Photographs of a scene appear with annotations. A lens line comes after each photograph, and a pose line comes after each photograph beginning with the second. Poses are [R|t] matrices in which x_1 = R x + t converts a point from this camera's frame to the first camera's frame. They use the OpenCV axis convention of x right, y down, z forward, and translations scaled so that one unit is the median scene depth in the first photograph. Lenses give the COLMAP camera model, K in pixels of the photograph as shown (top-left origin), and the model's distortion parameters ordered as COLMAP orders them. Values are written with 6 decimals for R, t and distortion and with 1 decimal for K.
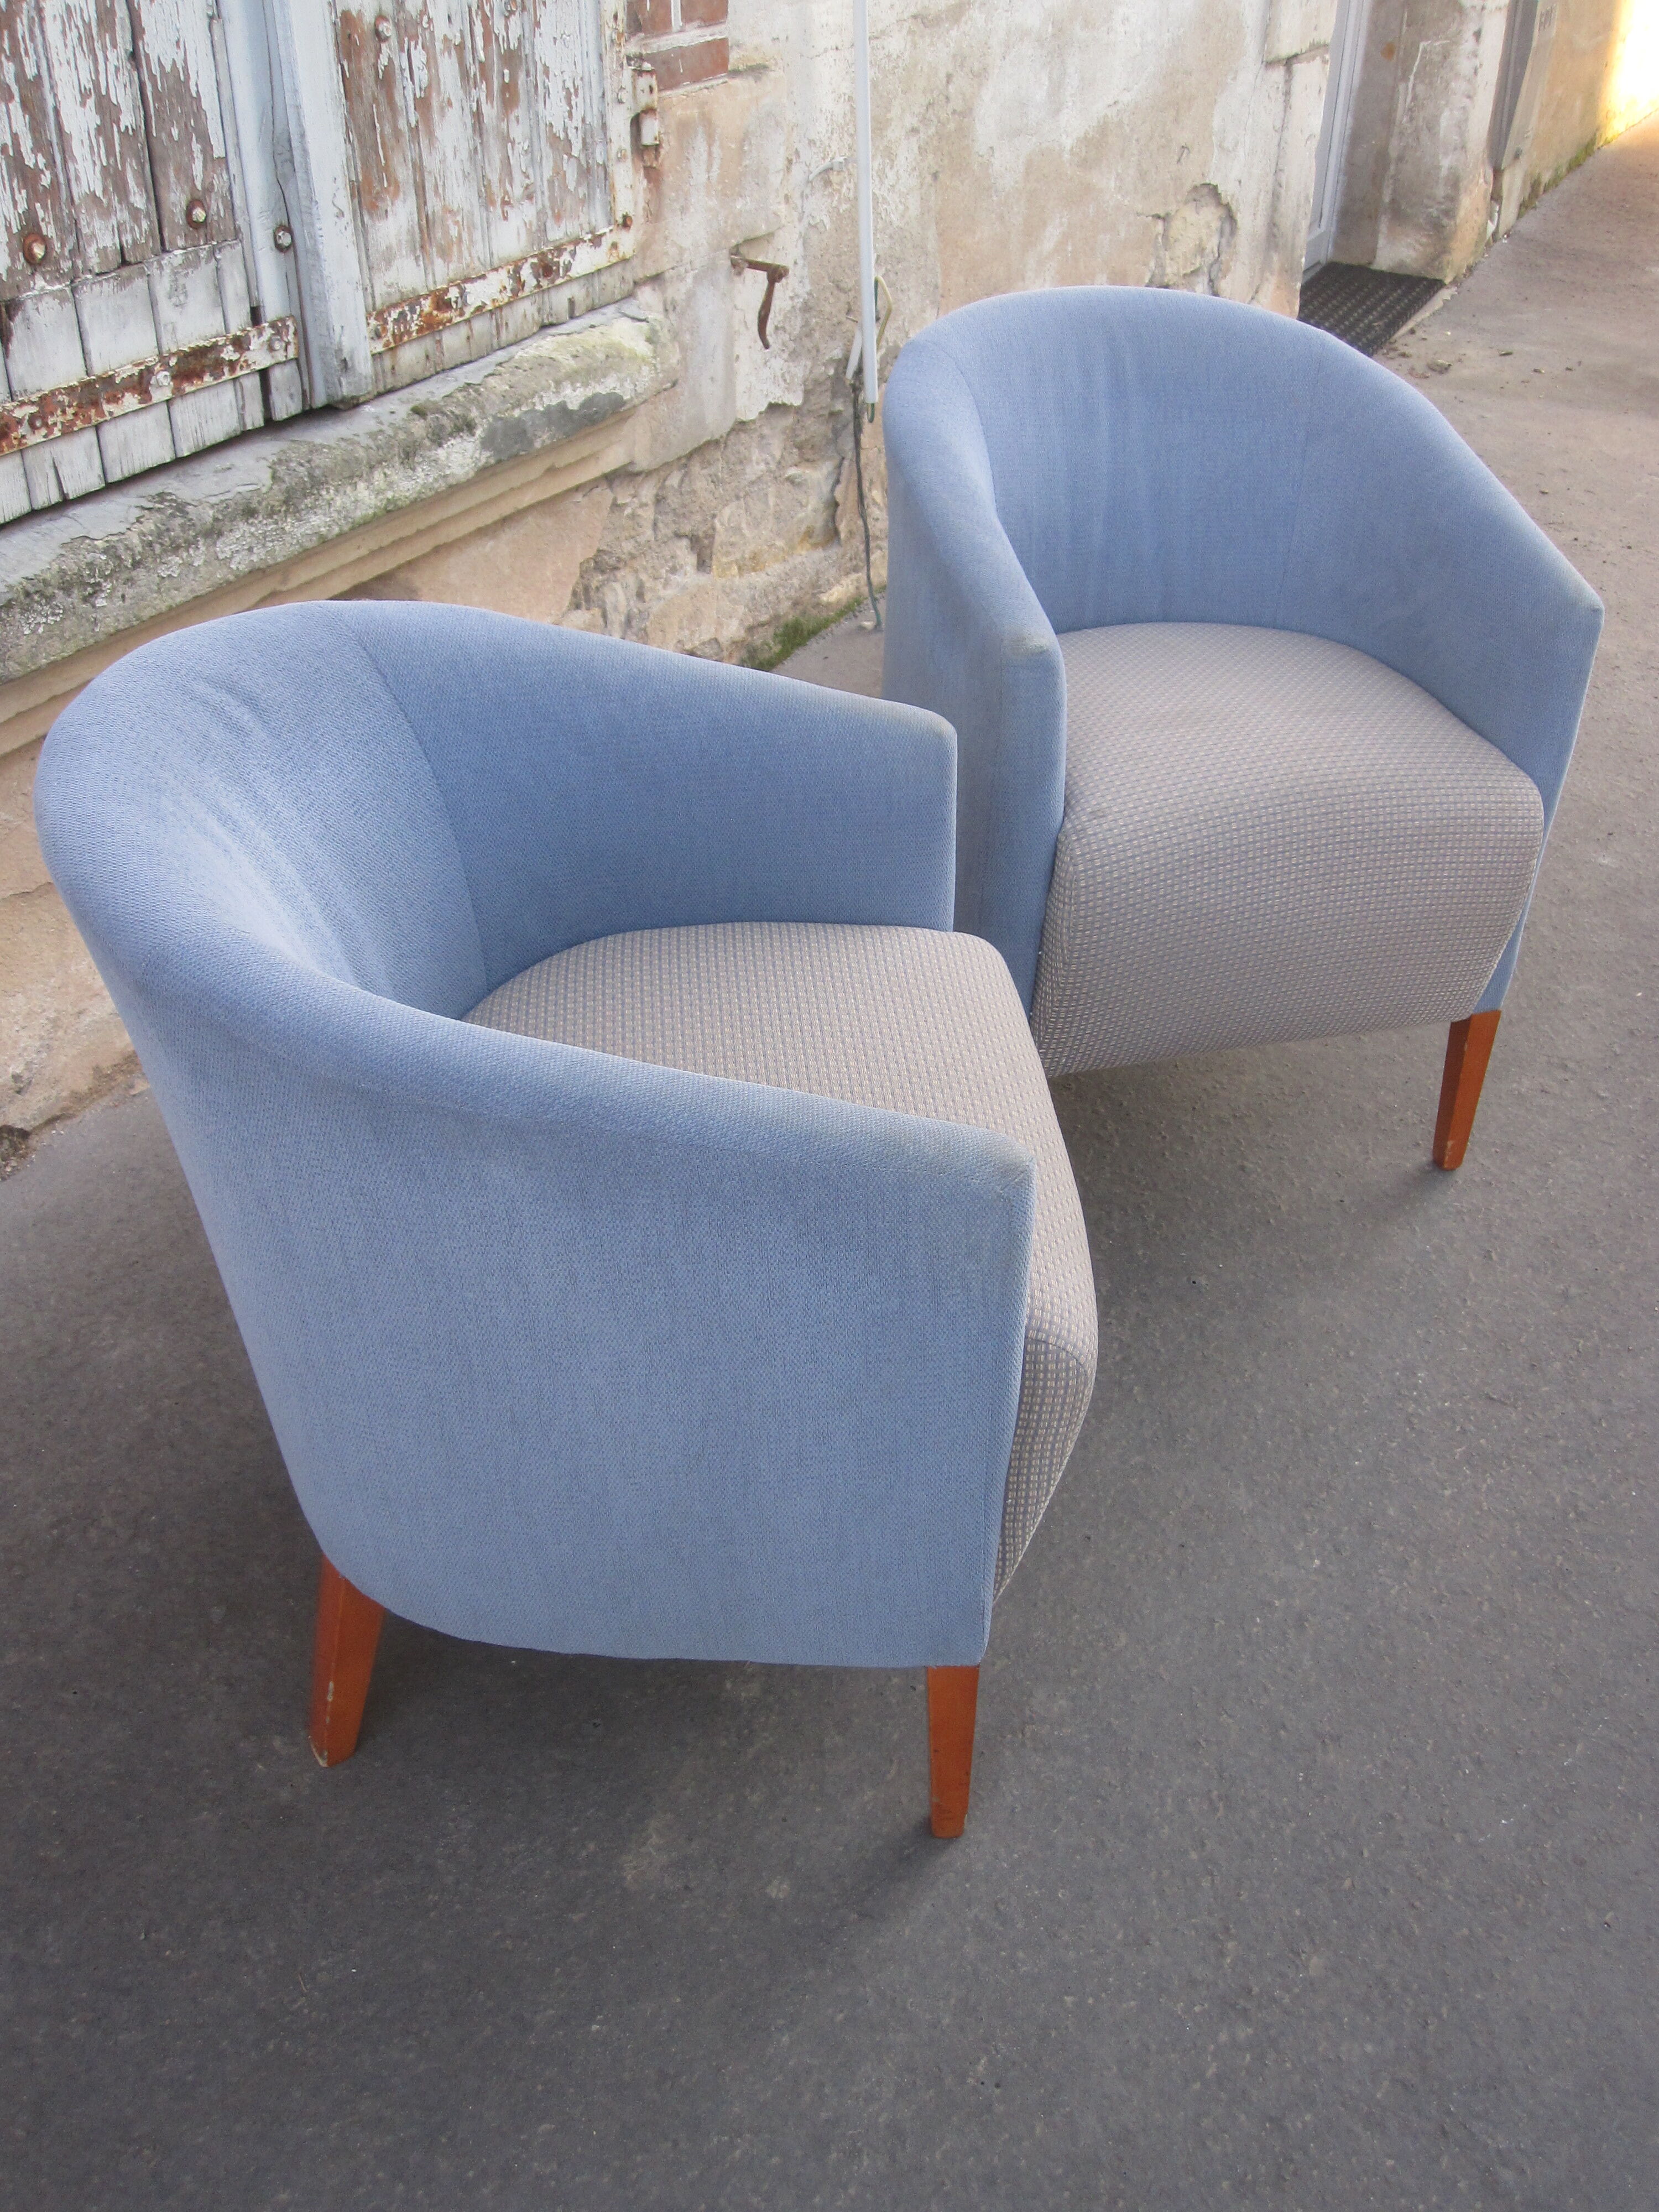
lens RADIAL K [[2153.2, 0, 825.8], [0, 2153.2, 1118.8], [0, 0, 1]] dist [-0.047973, 0.000000]
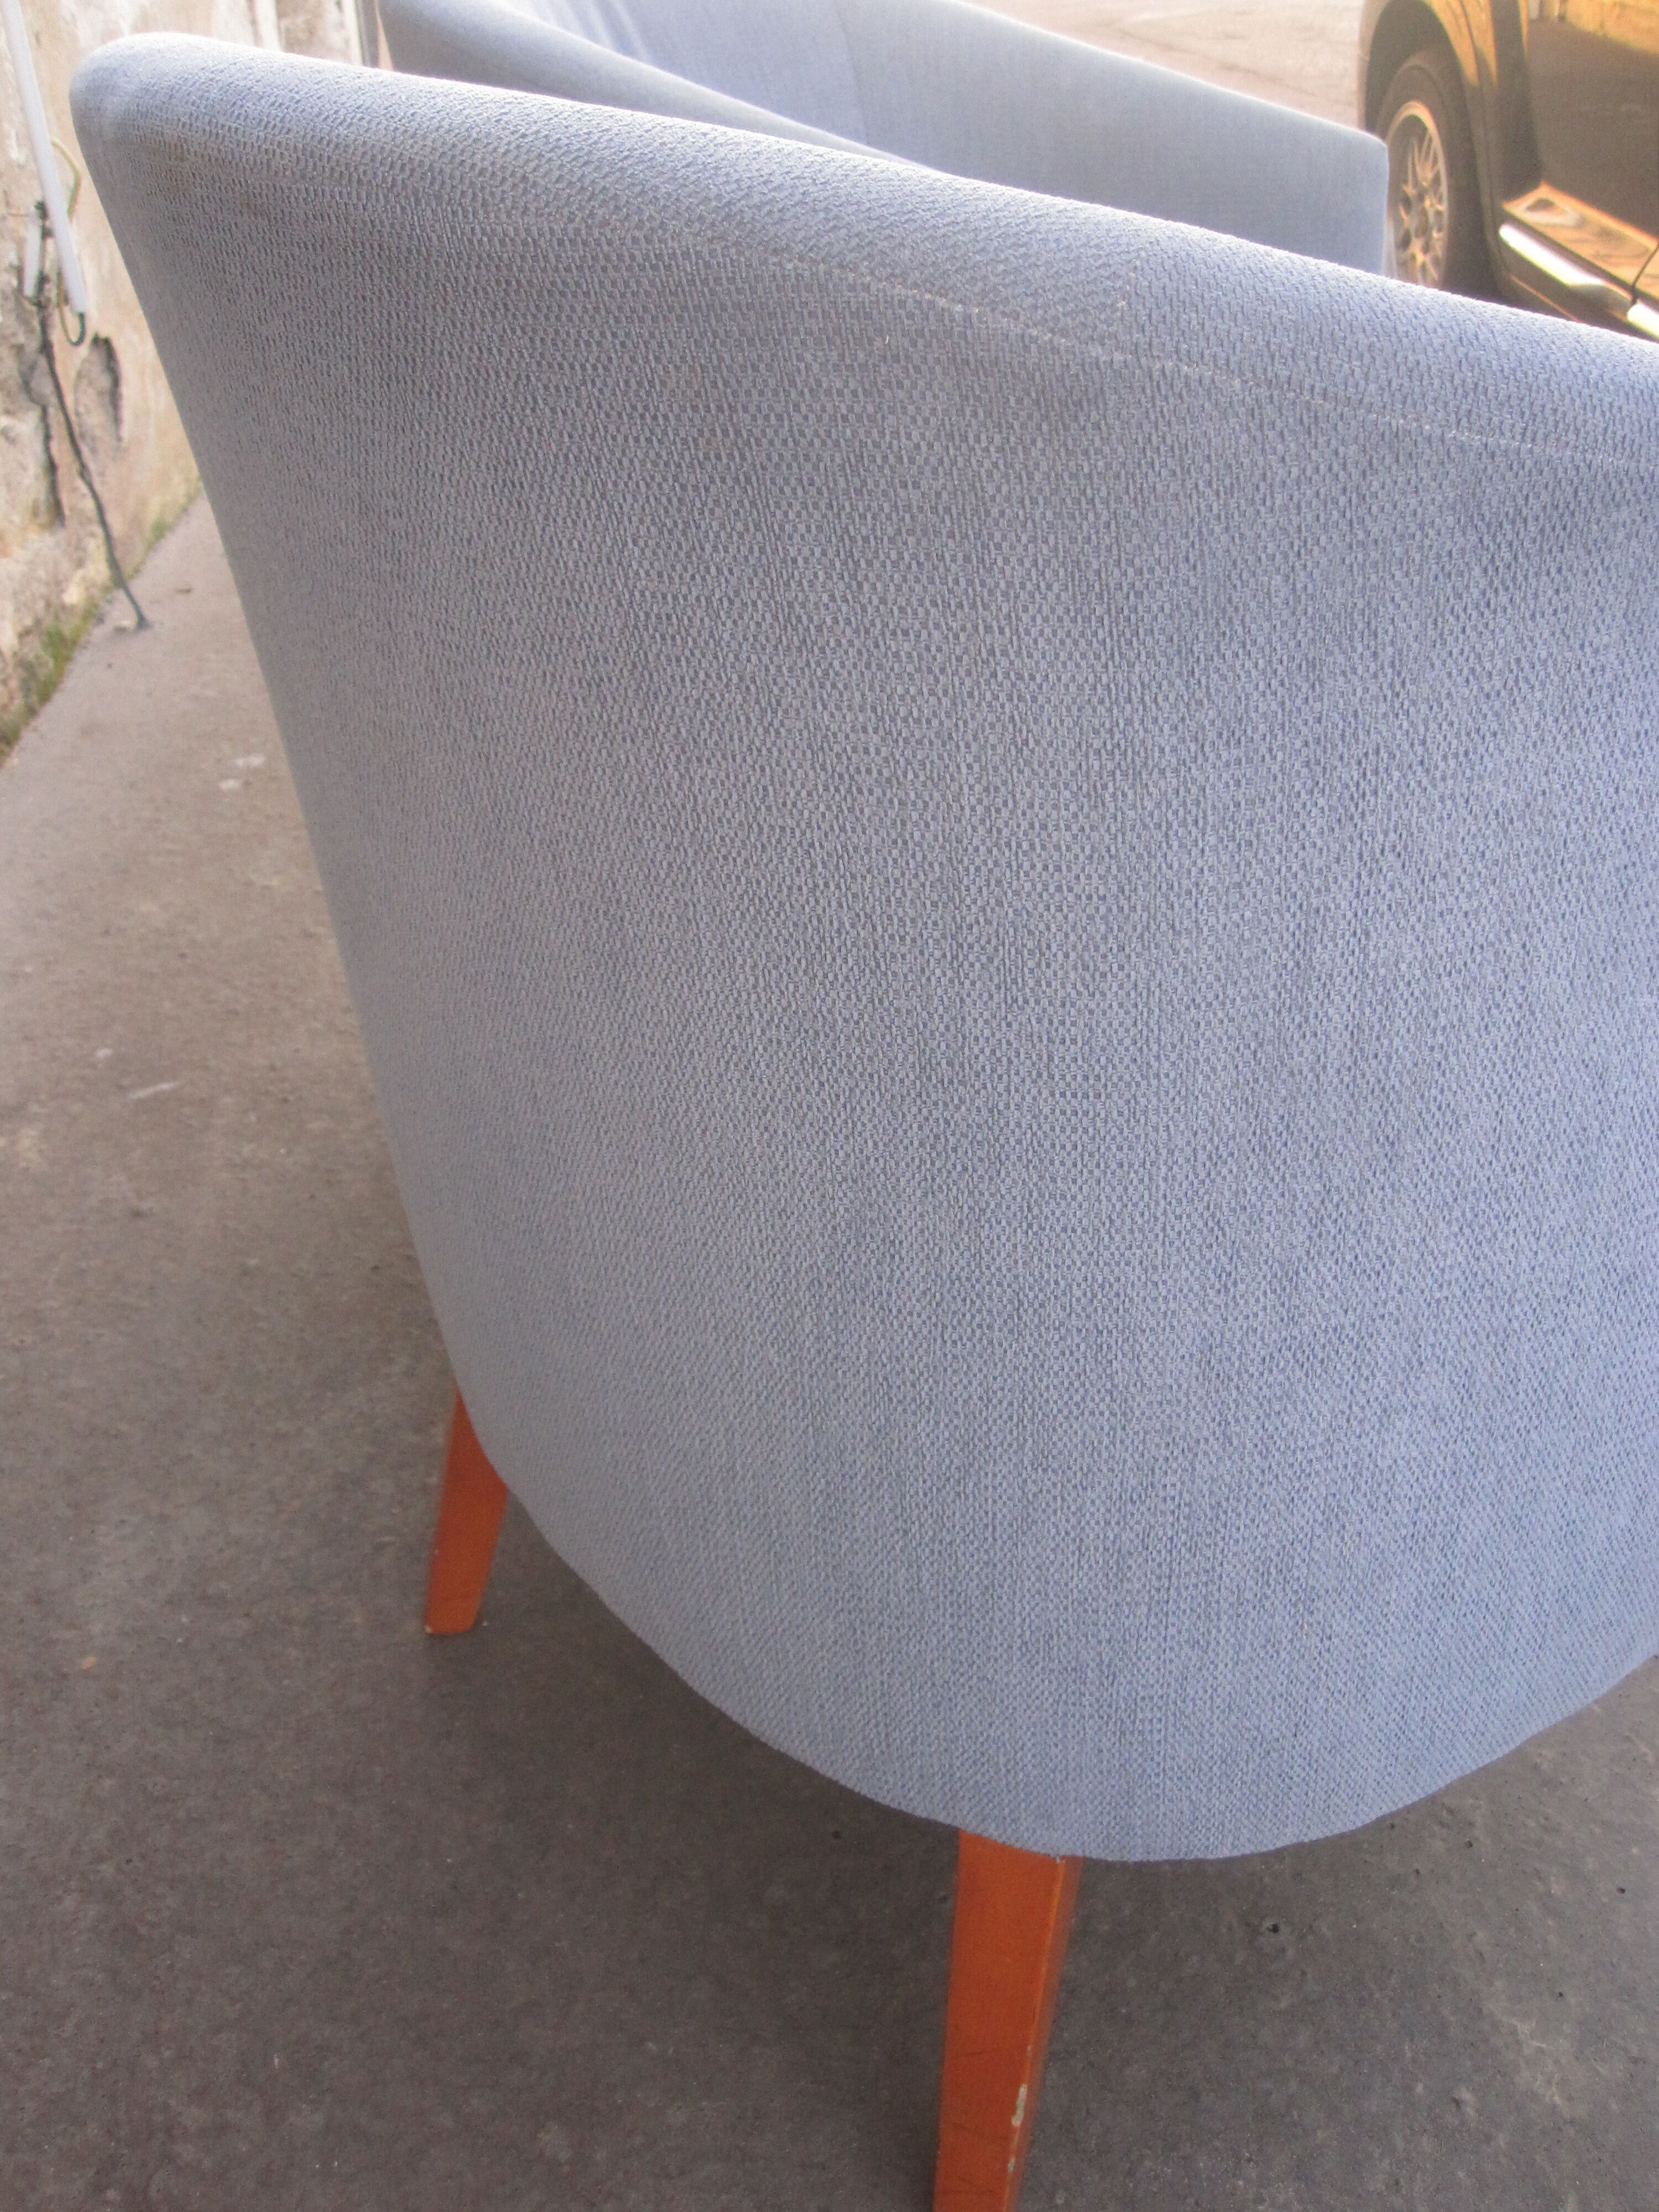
lens RADIAL K [[2153.2, 0, 828.5], [0, 2153.2, 1109.0], [0, 0, 1]] dist [-0.047973, 0.000000]
pose [[0.807867, -0.332917, 0.486331, -0.367710], [0.372919, 0.927733, 0.015605, 0.018920], [-0.456380, 0.168755, 0.873635, 0.453331]]
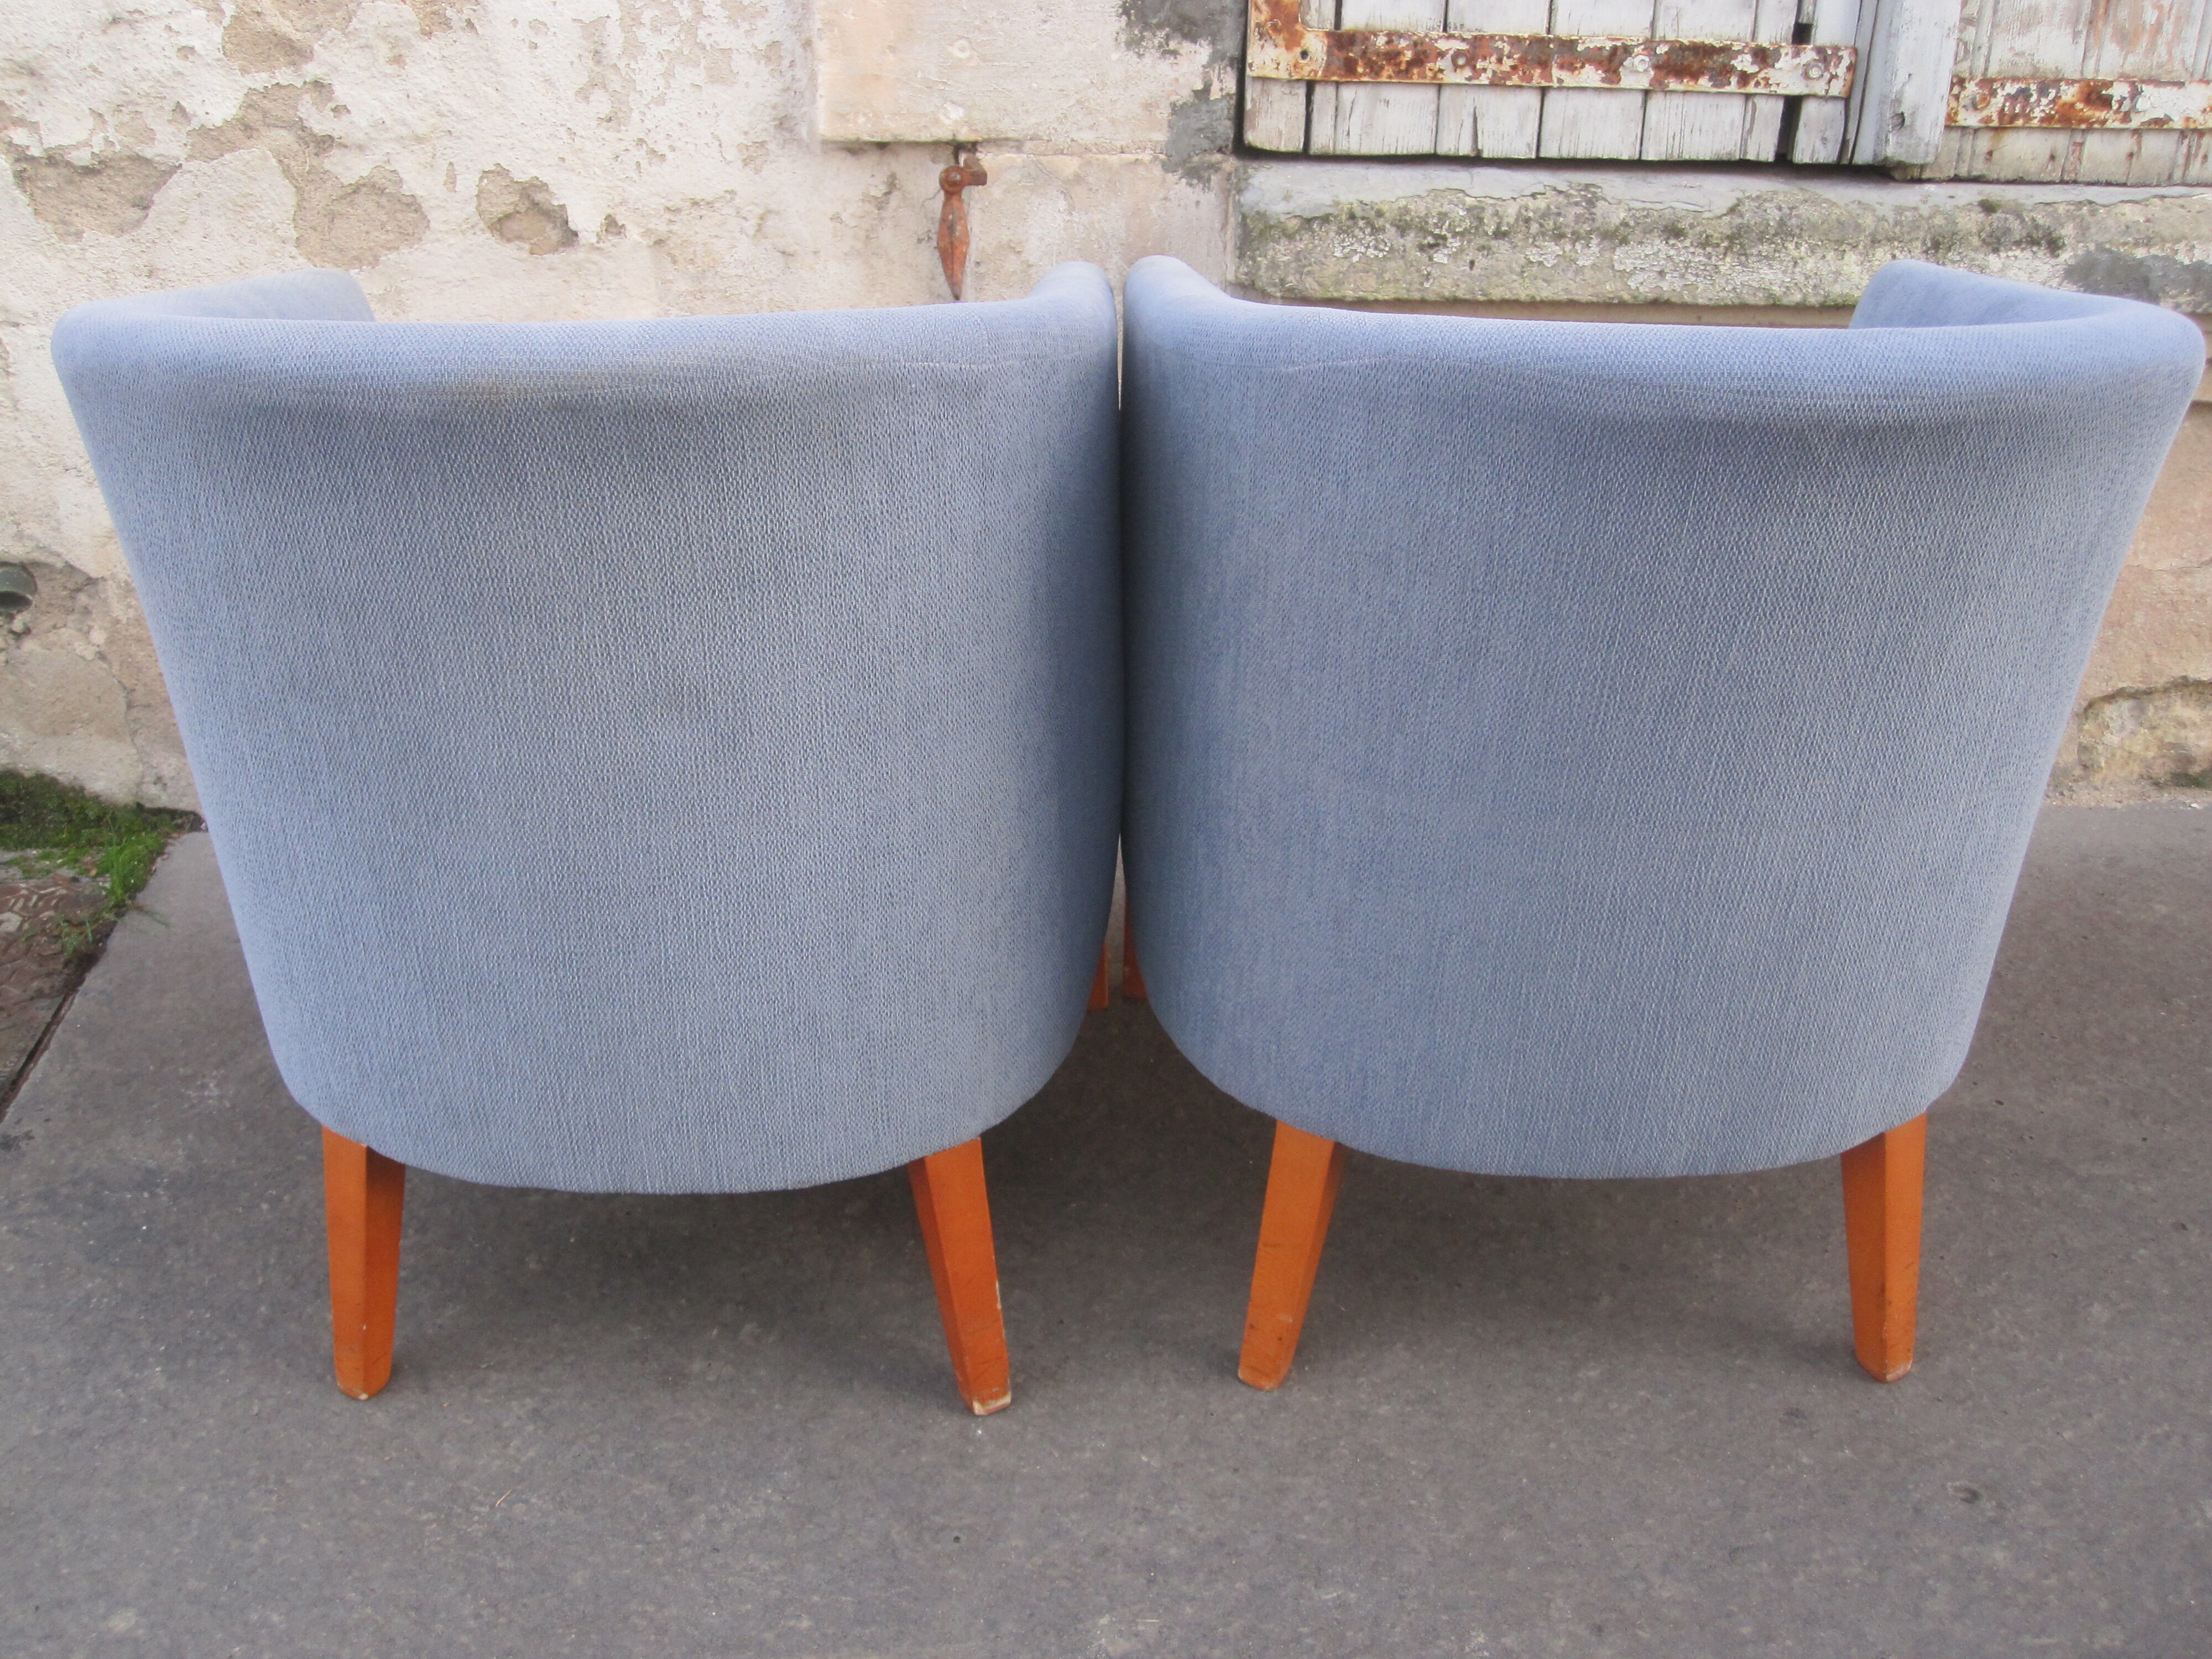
lens RADIAL K [[2153.2, 0, 1099.3], [0, 2153.2, 812.3], [0, 0, 1]] dist [-0.047973, 0.000000]
pose [[0.556199, 0.386613, -0.735645, 0.361920], [-0.490887, 0.867110, 0.084559, -0.041987], [0.670577, 0.314087, 0.672069, 0.366461]]
